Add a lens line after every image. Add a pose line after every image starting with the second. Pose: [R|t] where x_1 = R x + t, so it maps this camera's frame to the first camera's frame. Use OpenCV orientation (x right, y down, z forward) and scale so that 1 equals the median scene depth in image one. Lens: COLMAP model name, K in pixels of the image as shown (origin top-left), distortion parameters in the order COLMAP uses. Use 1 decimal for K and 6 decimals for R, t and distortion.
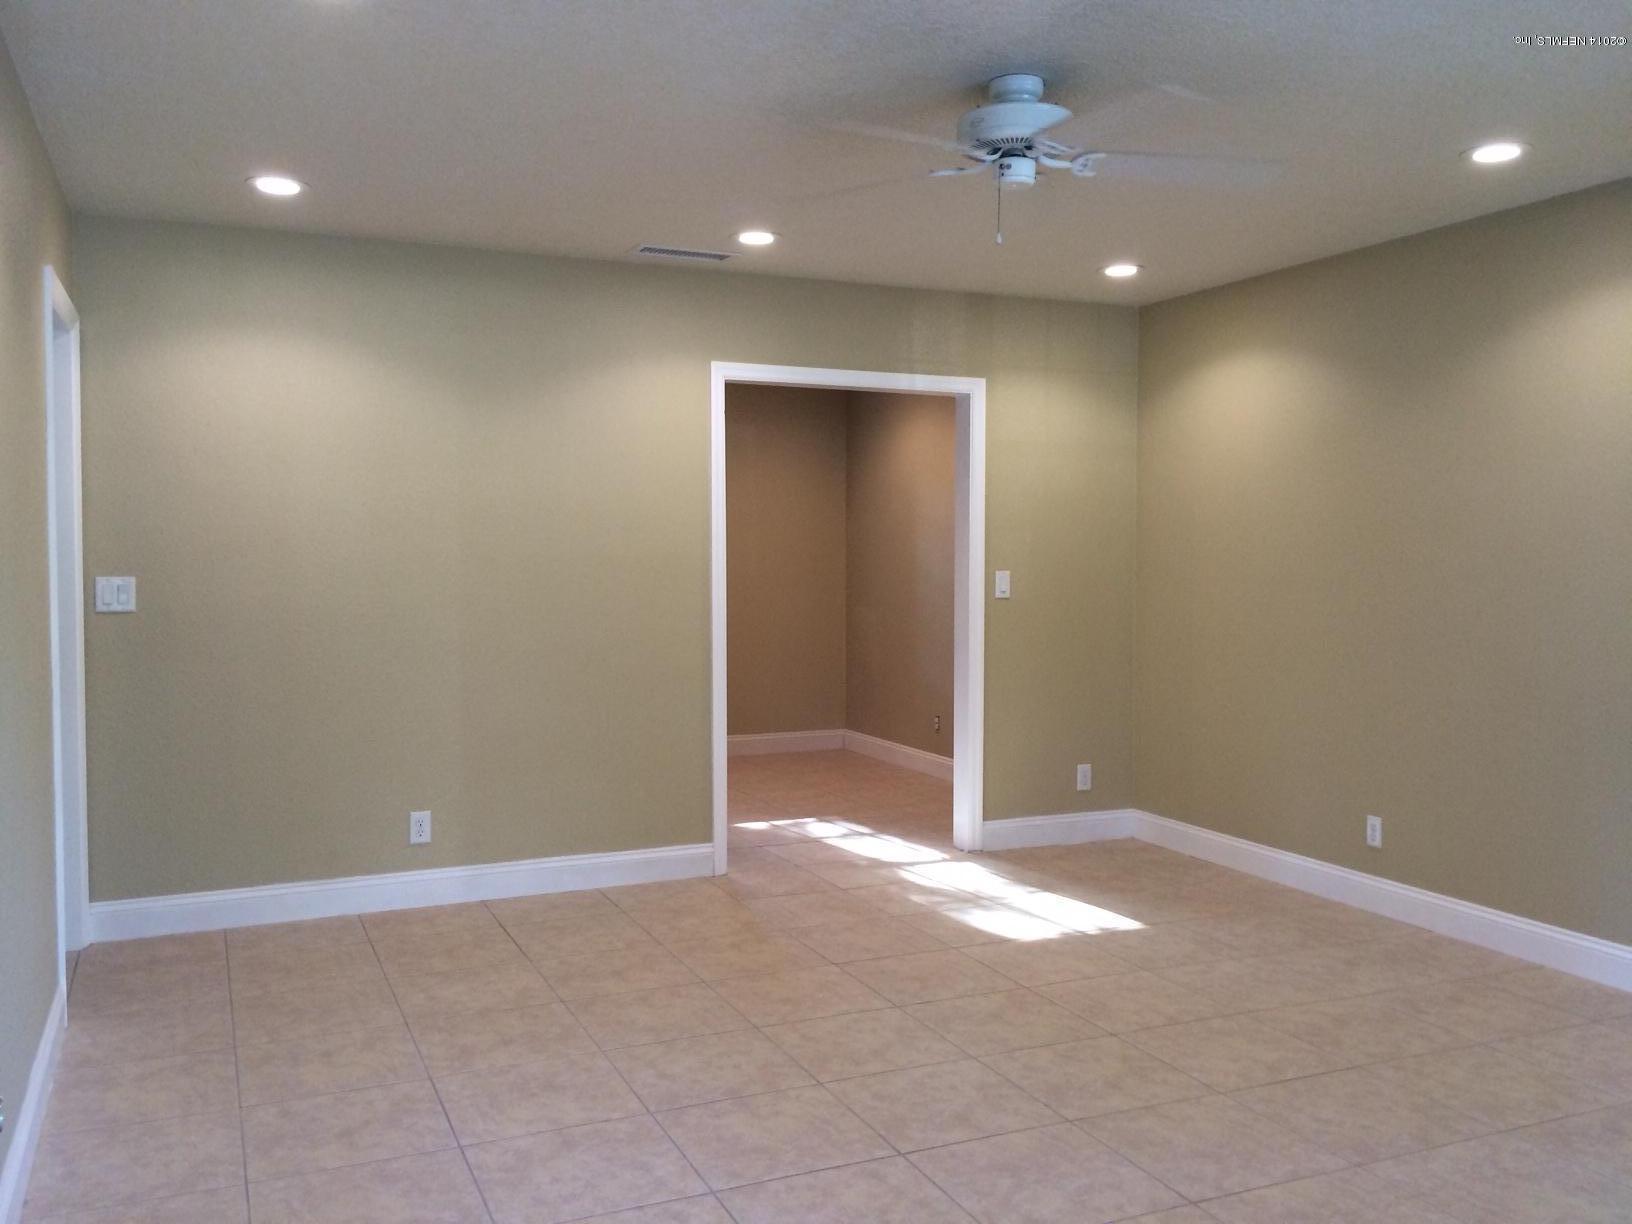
lens RADIAL K [[1409.6, 0, 816.5], [0, 1409.6, 611.9], [0, 0, 1]] dist [0.074382, -0.099305]
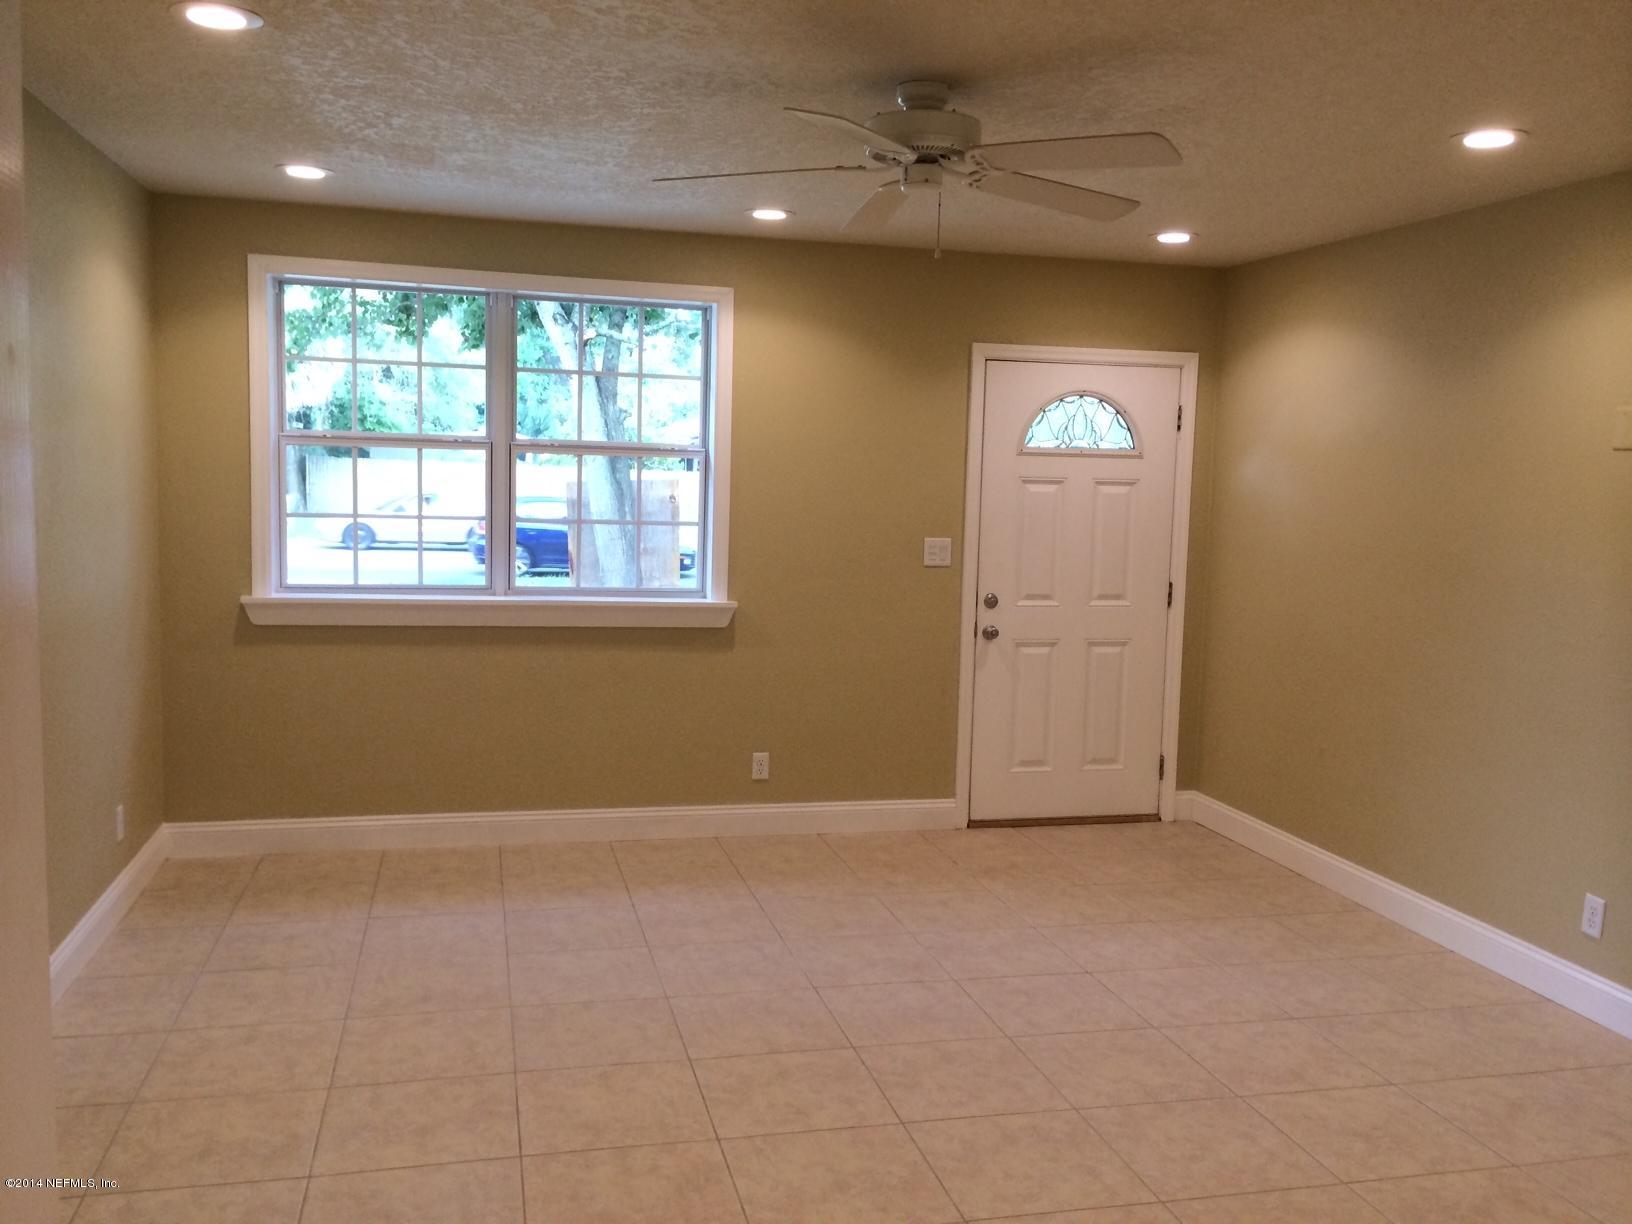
lens RADIAL K [[1409.6, 0, 815.2], [0, 1409.6, 612.4], [0, 0, 1]] dist [0.074382, -0.099305]
pose [[-0.984419, -0.045653, 0.169810, 0.029056], [-0.021416, 0.989648, 0.141910, -0.143199], [-0.174531, 0.136062, -0.975206, 1.975138]]
